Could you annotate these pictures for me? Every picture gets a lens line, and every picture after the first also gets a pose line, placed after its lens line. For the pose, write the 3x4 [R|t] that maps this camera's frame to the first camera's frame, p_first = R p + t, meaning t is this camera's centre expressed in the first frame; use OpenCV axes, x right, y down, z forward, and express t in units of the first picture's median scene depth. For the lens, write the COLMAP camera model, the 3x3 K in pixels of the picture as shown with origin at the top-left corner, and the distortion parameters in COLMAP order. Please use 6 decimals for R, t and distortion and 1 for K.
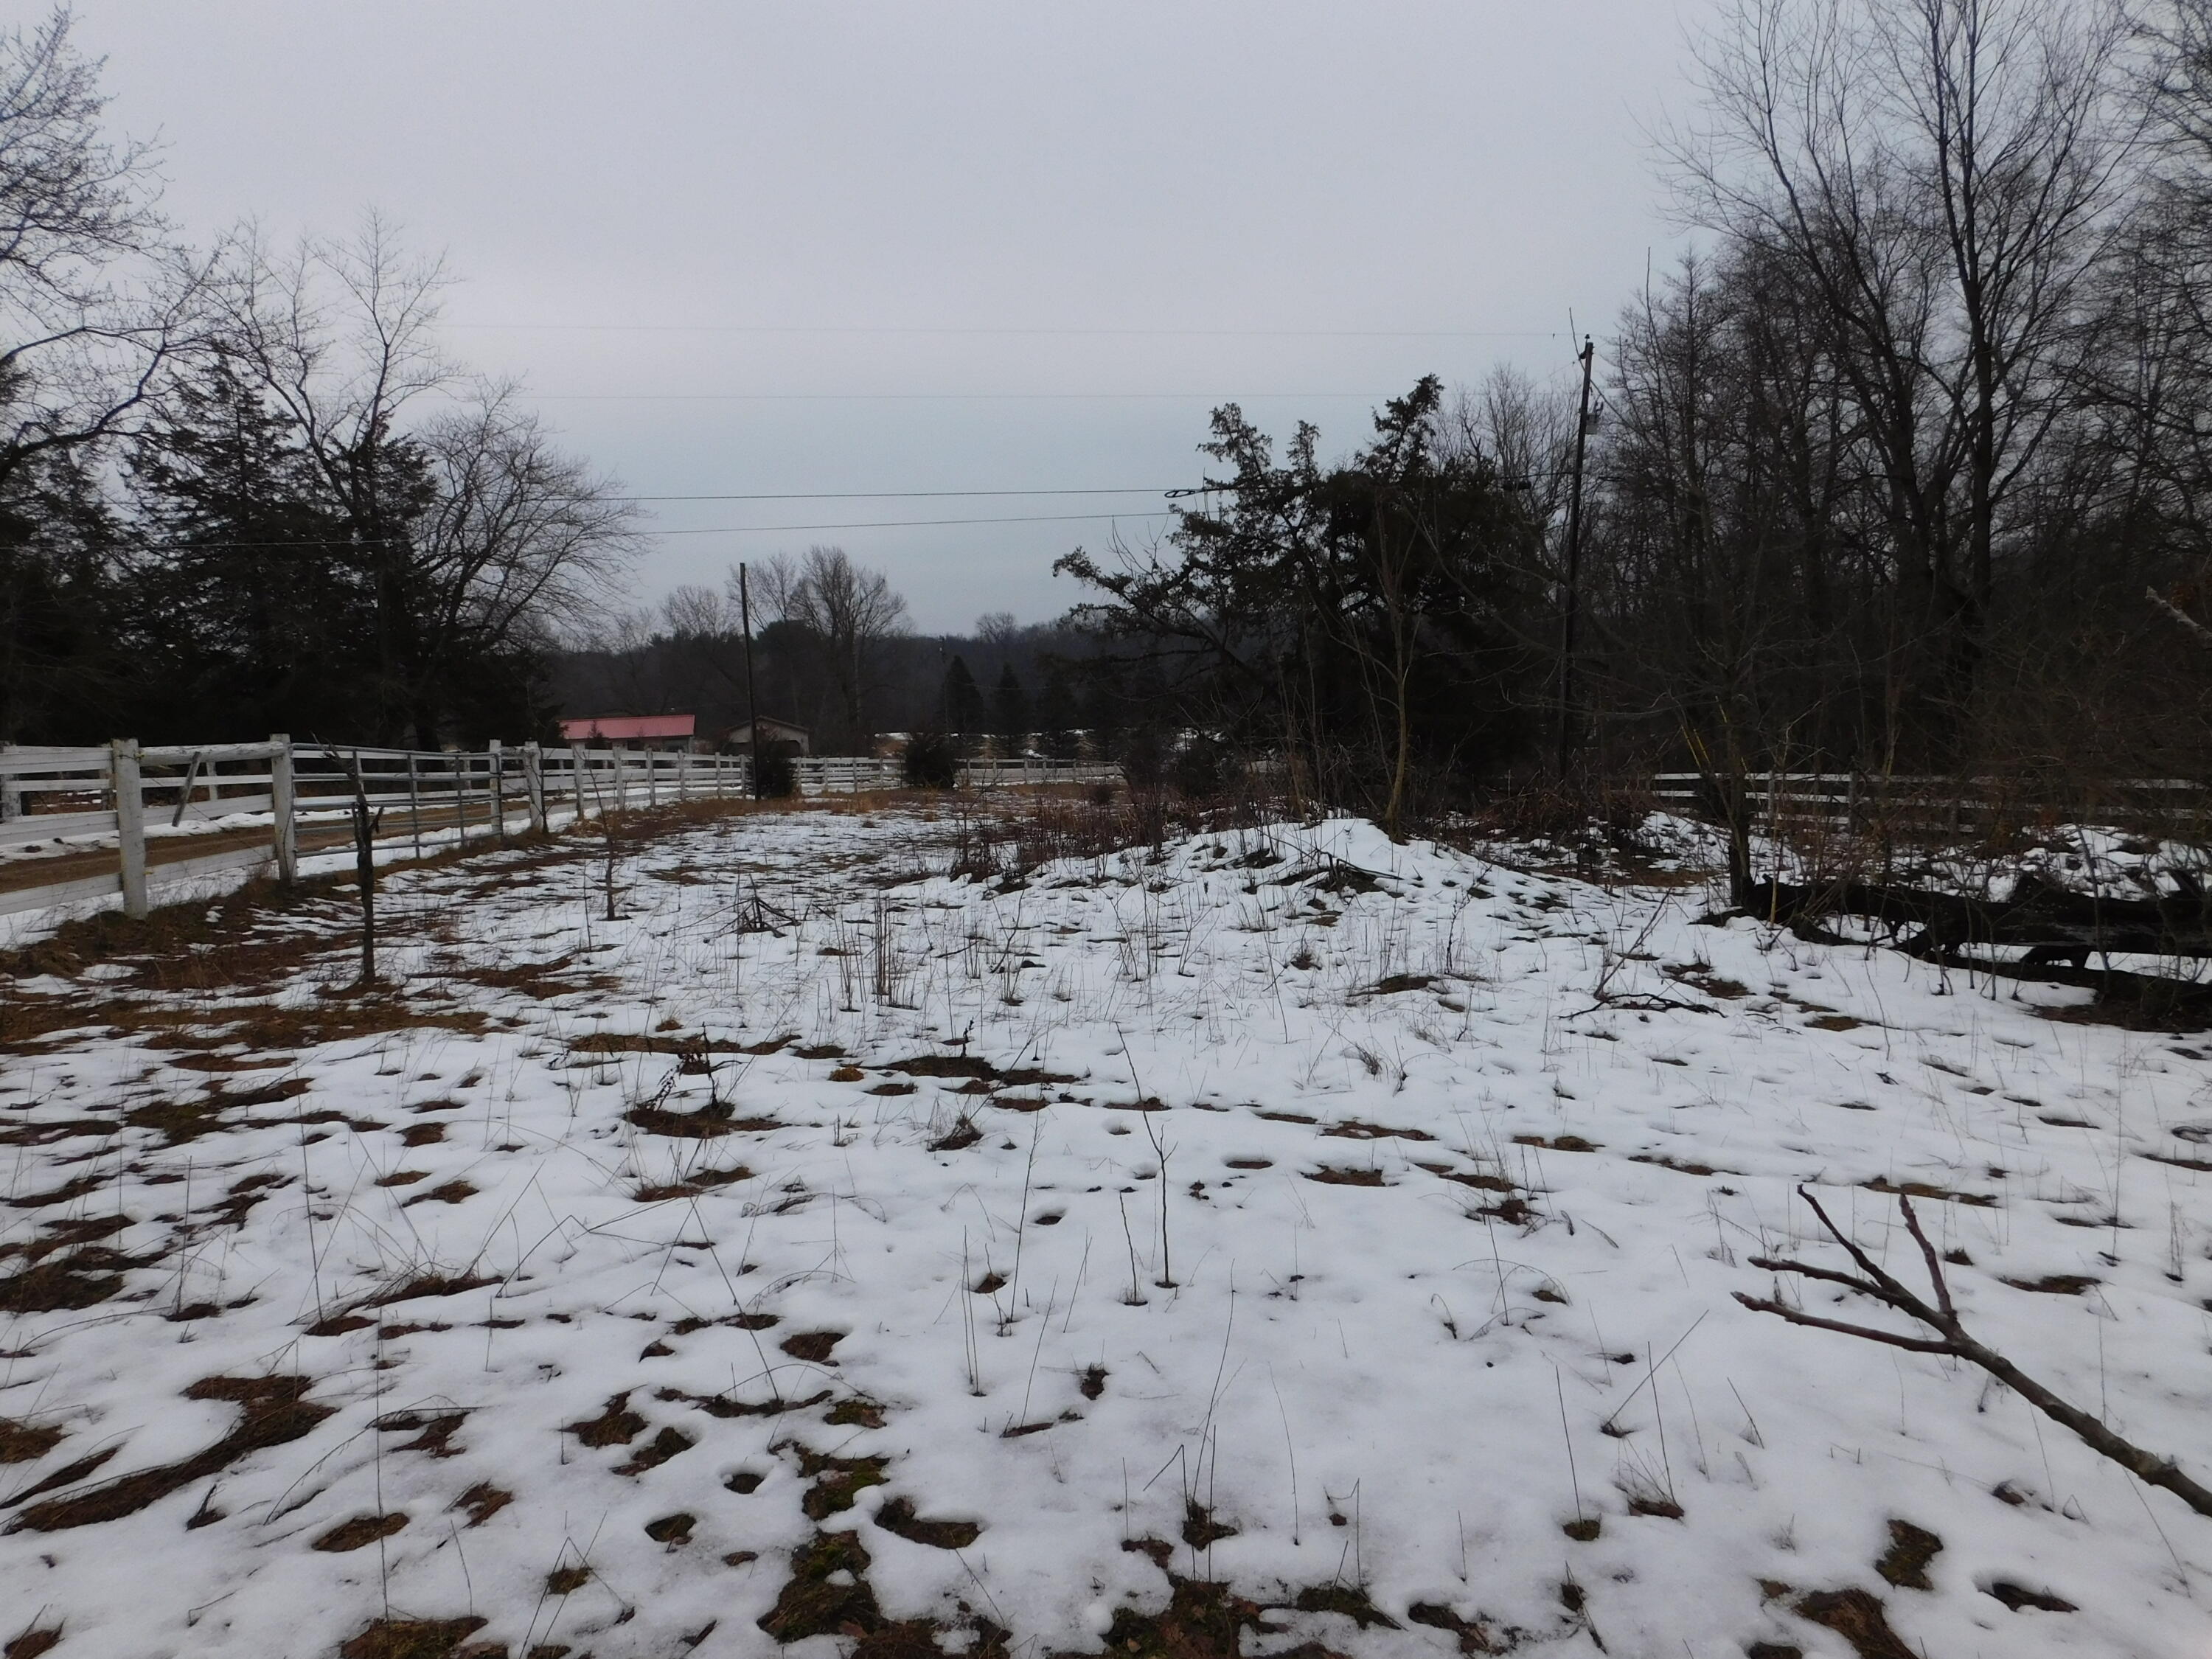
lens RADIAL K [[1564.8, 0, 1103.9], [0, 1564.8, 836.3], [0, 0, 1]] dist [-0.003881, 0.006394]
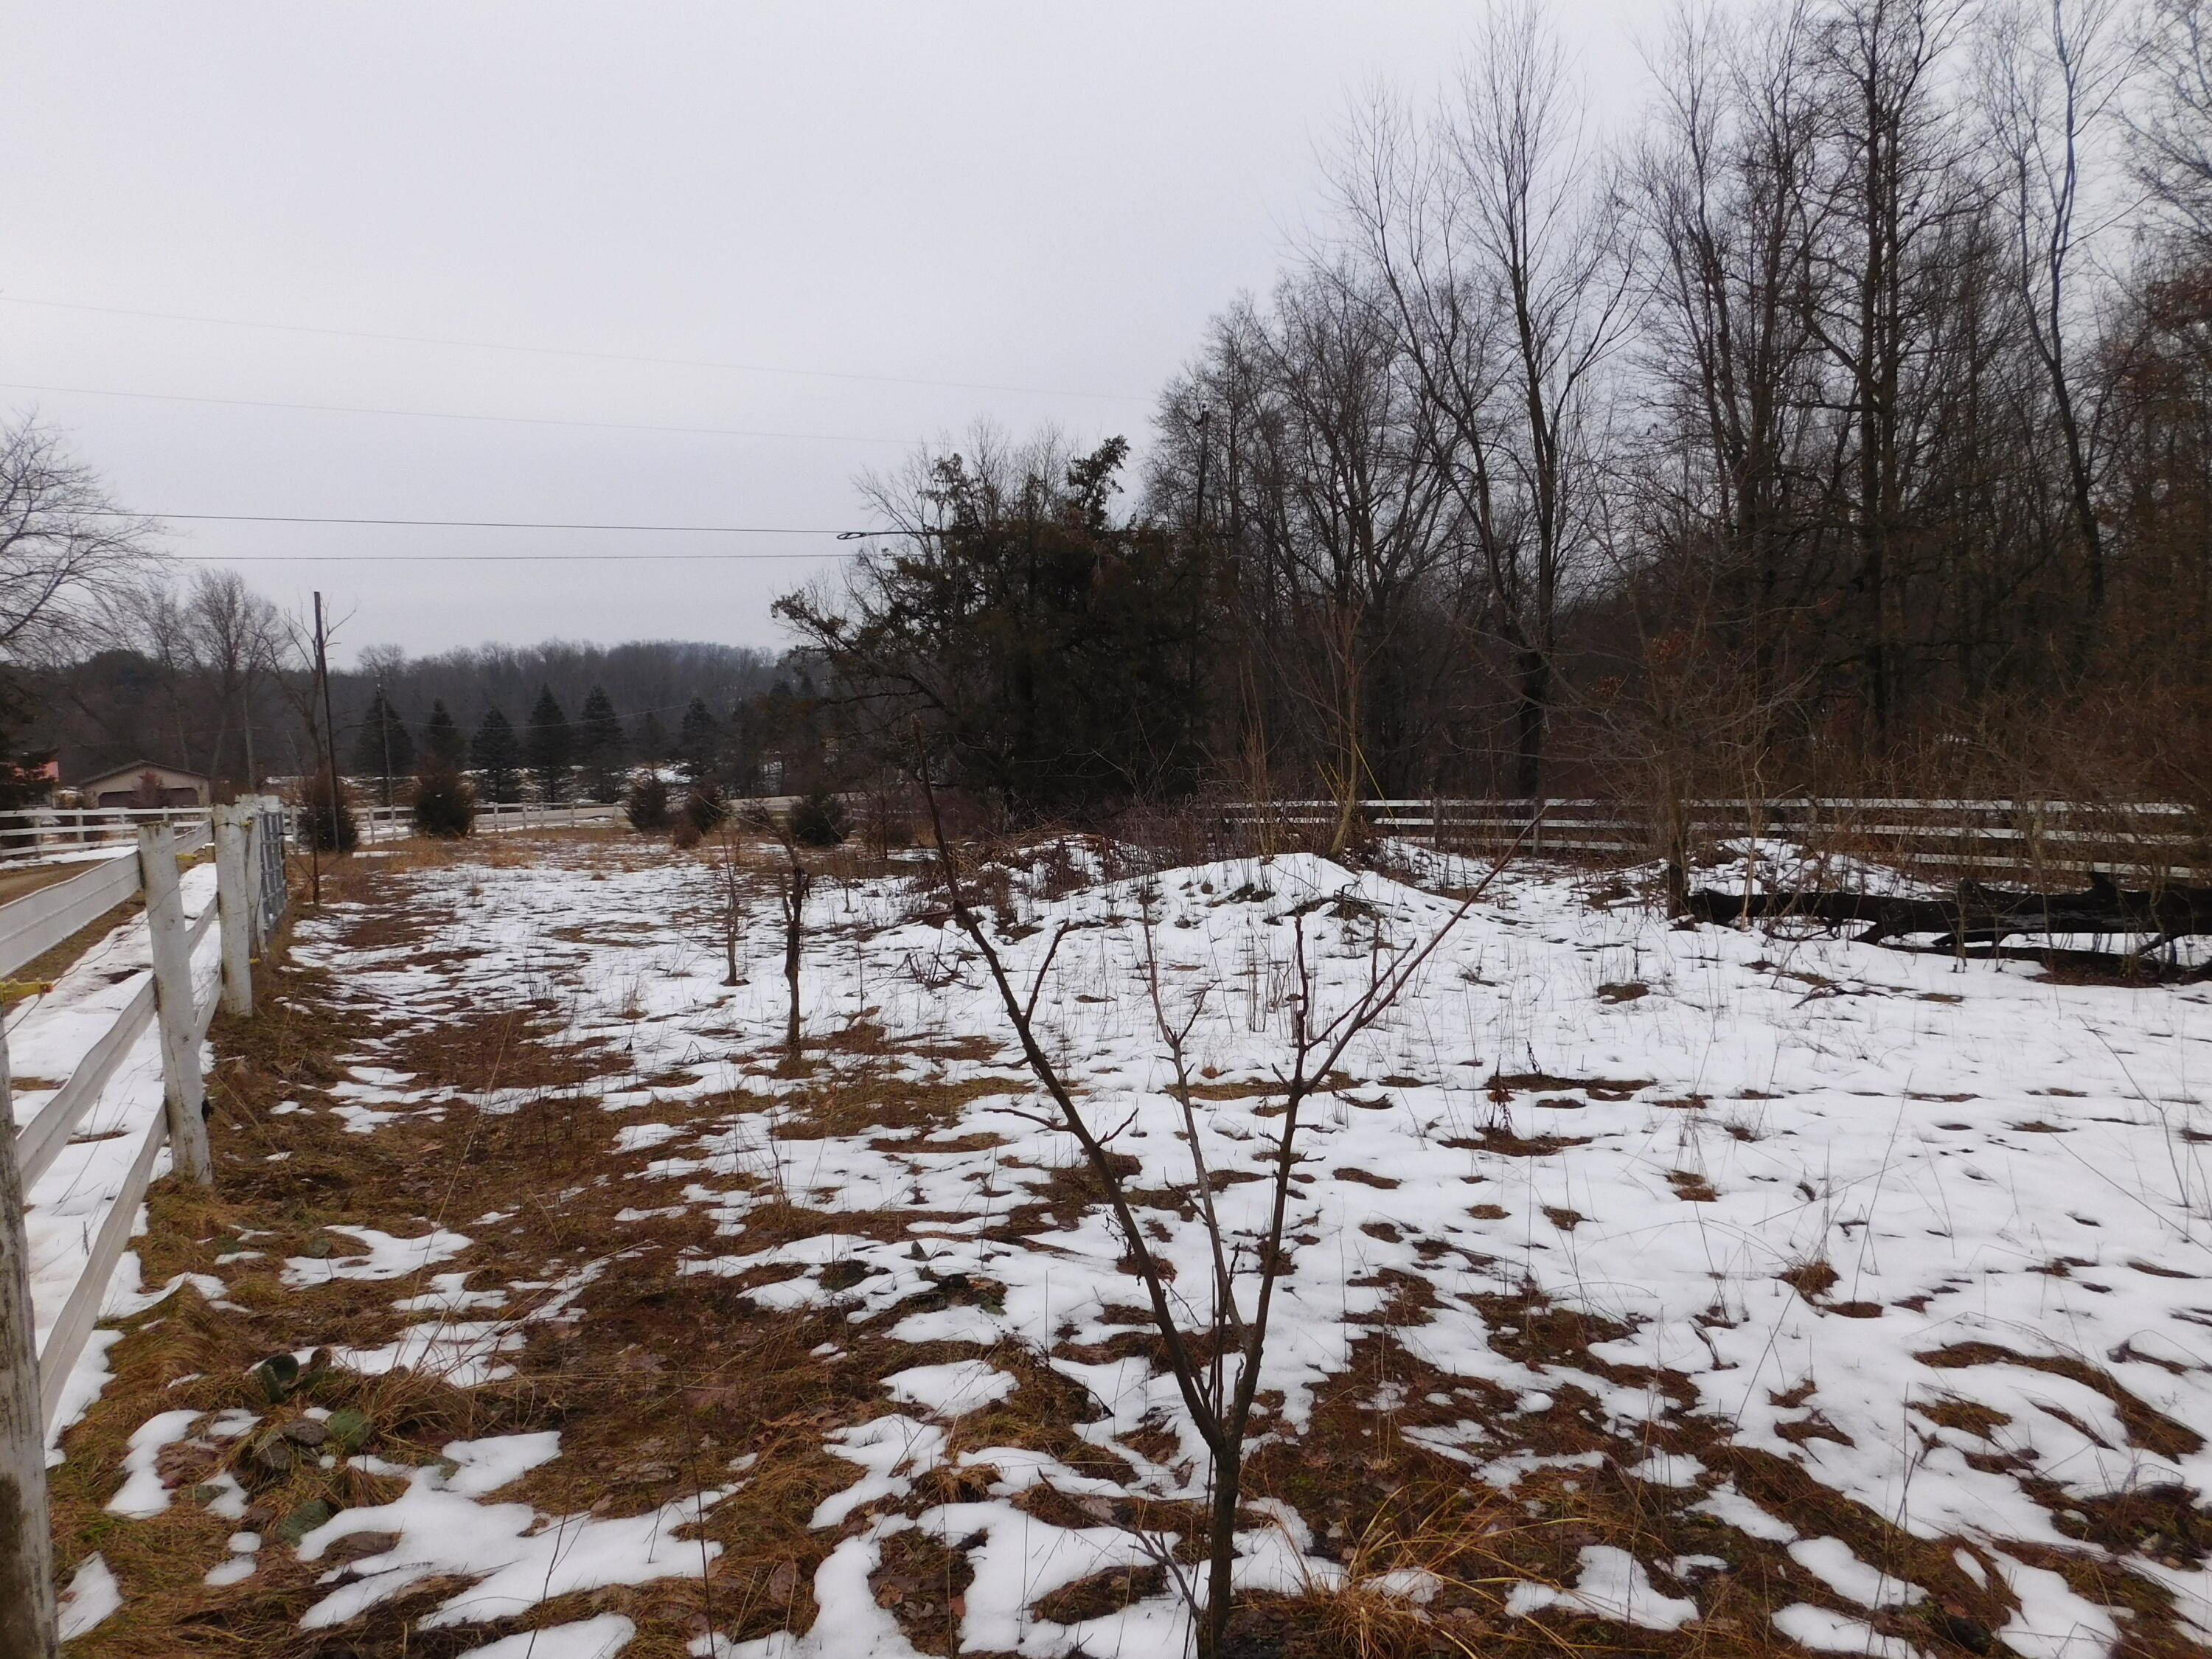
lens RADIAL K [[1564.8, 0, 1099.5], [0, 1564.8, 825.2], [0, 0, 1]] dist [-0.003881, 0.006394]
pose [[0.937831, -0.026347, 0.346090, -0.178673], [0.036798, 0.999043, -0.023661, -0.004858], [-0.345135, 0.034925, 0.937903, 0.012091]]
